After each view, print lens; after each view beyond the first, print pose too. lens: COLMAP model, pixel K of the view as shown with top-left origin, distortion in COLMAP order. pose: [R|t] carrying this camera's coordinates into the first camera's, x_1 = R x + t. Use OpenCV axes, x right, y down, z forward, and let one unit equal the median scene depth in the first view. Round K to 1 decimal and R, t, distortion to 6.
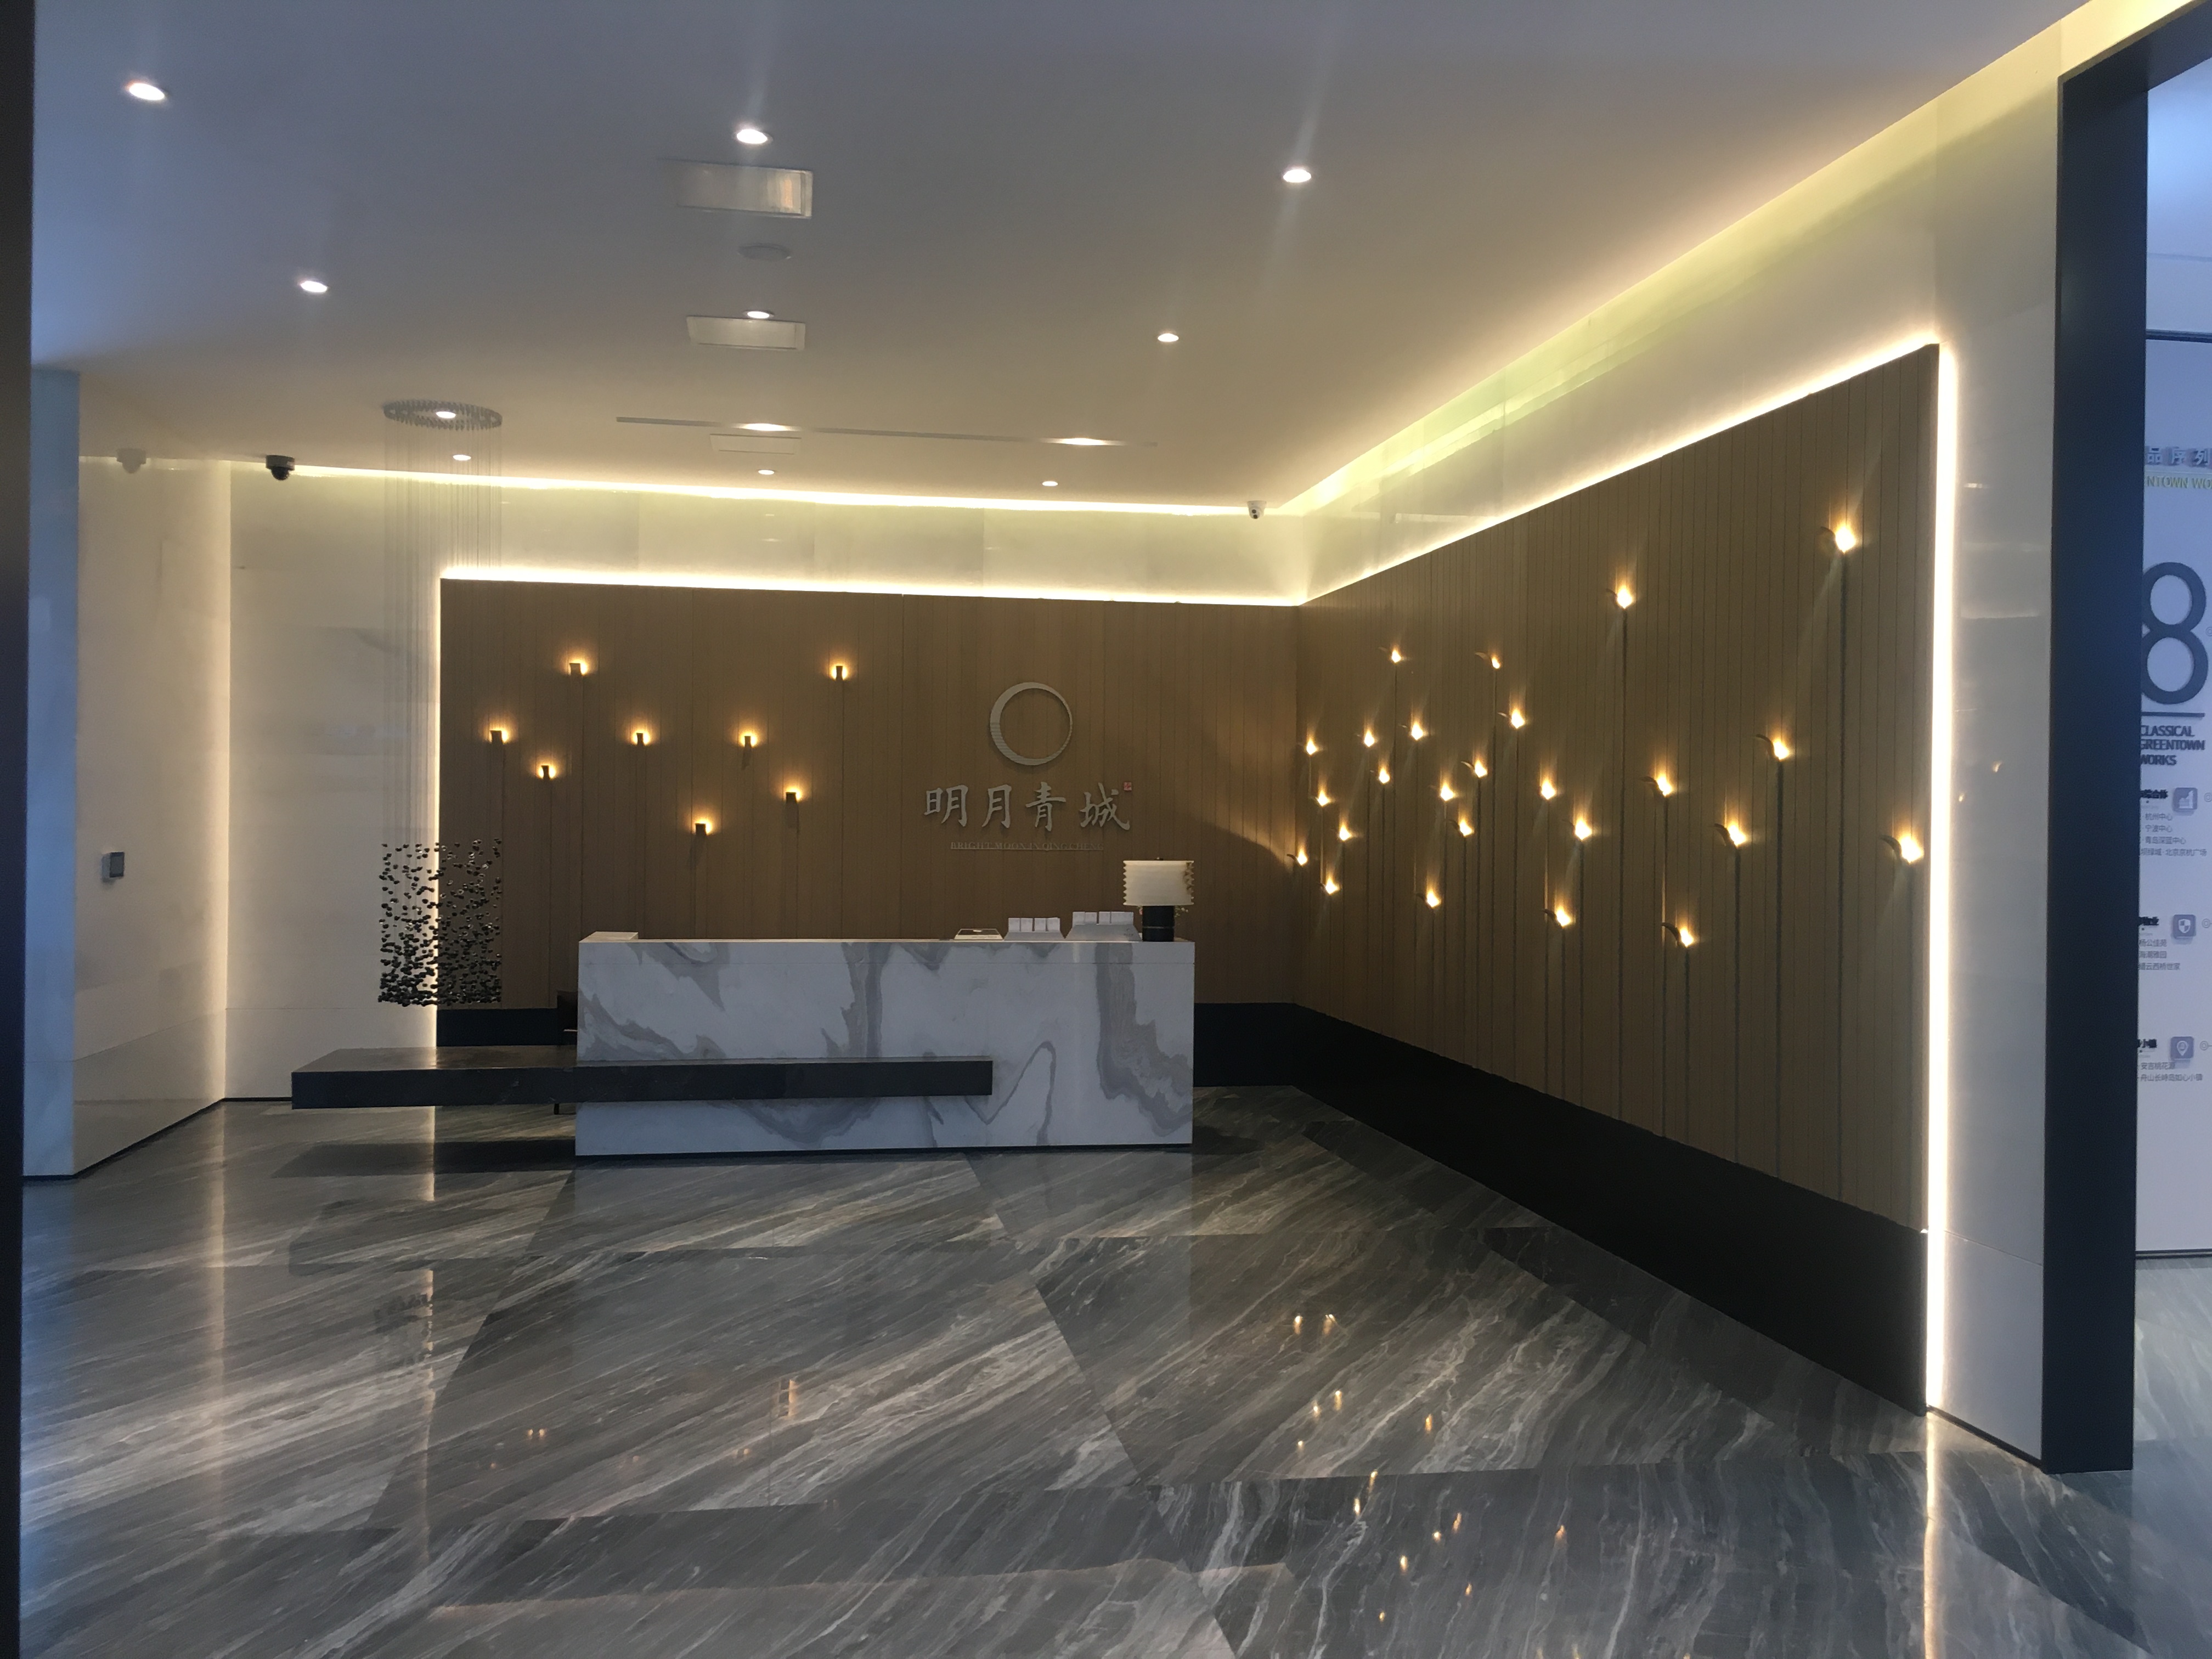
lens RADIAL K [[1853.7, 0, 1106.0], [0, 1853.7, 829.5], [0, 0, 1]] dist [0.055414, 0.000480]
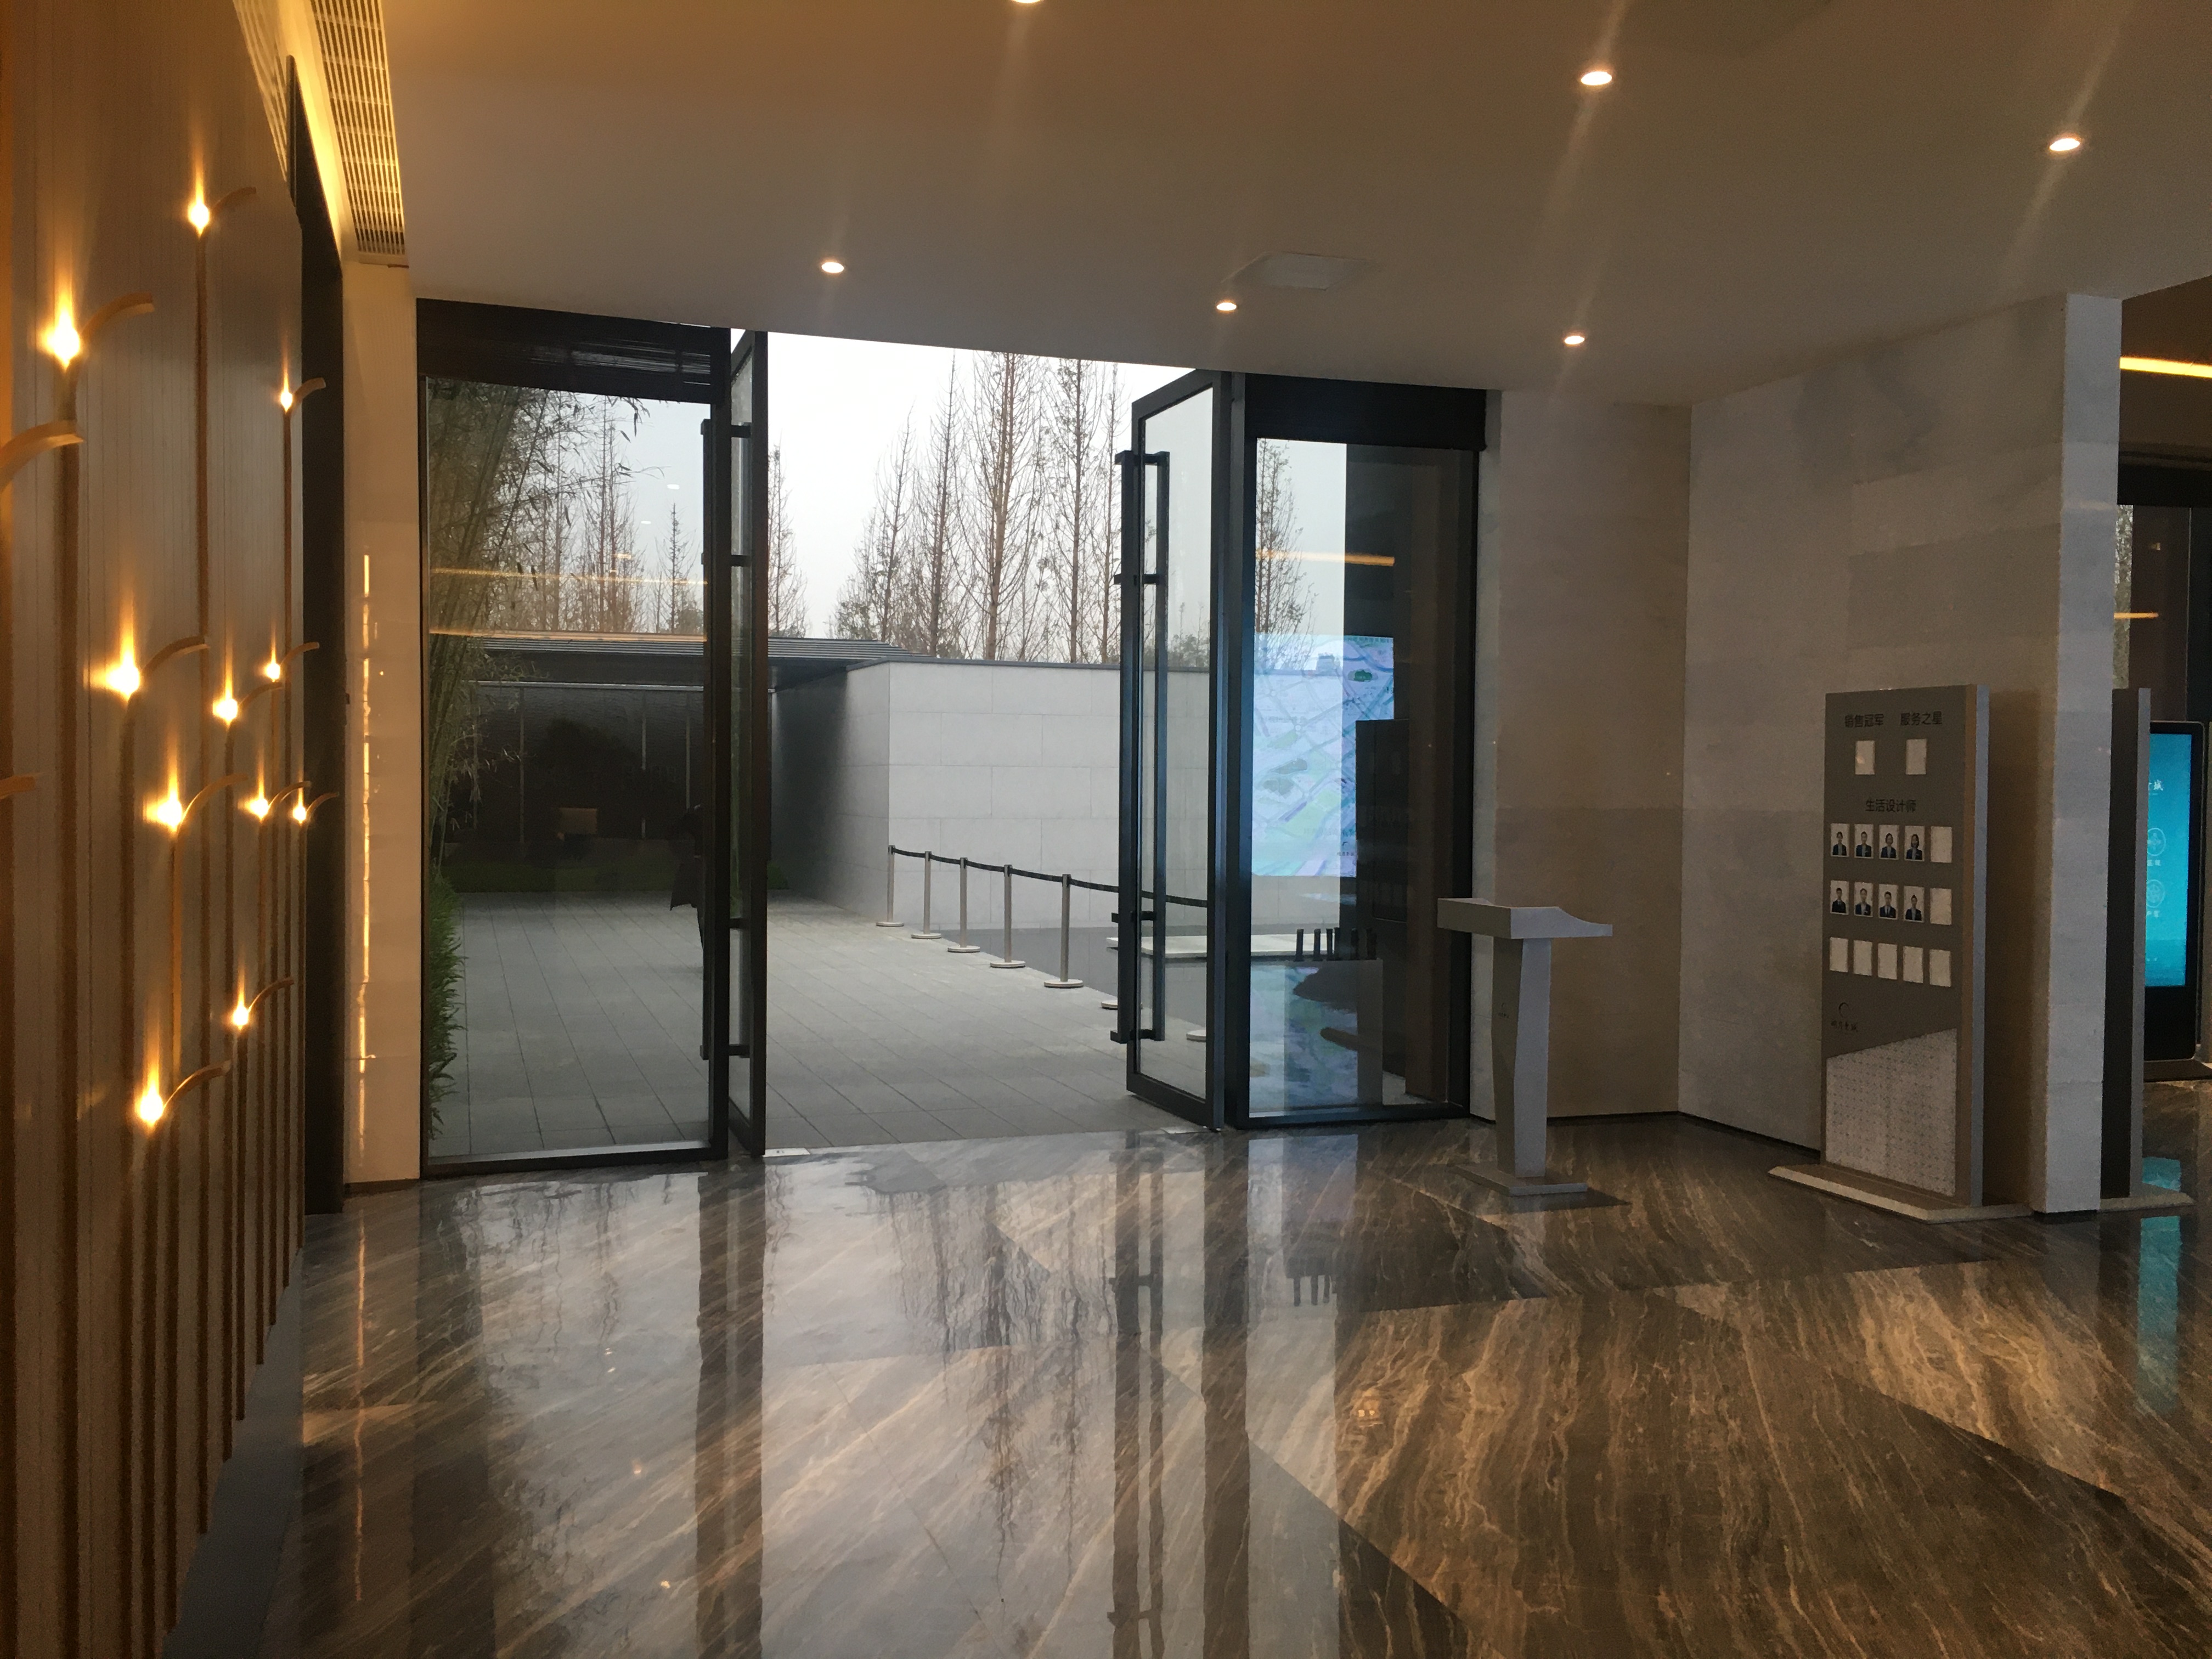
lens RADIAL K [[1853.7, 0, 1106.0], [0, 1853.7, 829.5], [0, 0, 1]] dist [0.055414, 0.000480]
pose [[-0.987084, -0.014777, -0.159519, 0.206407], [-0.019646, 0.999387, 0.028986, -0.012419], [0.158993, 0.031745, -0.986769, 1.946617]]
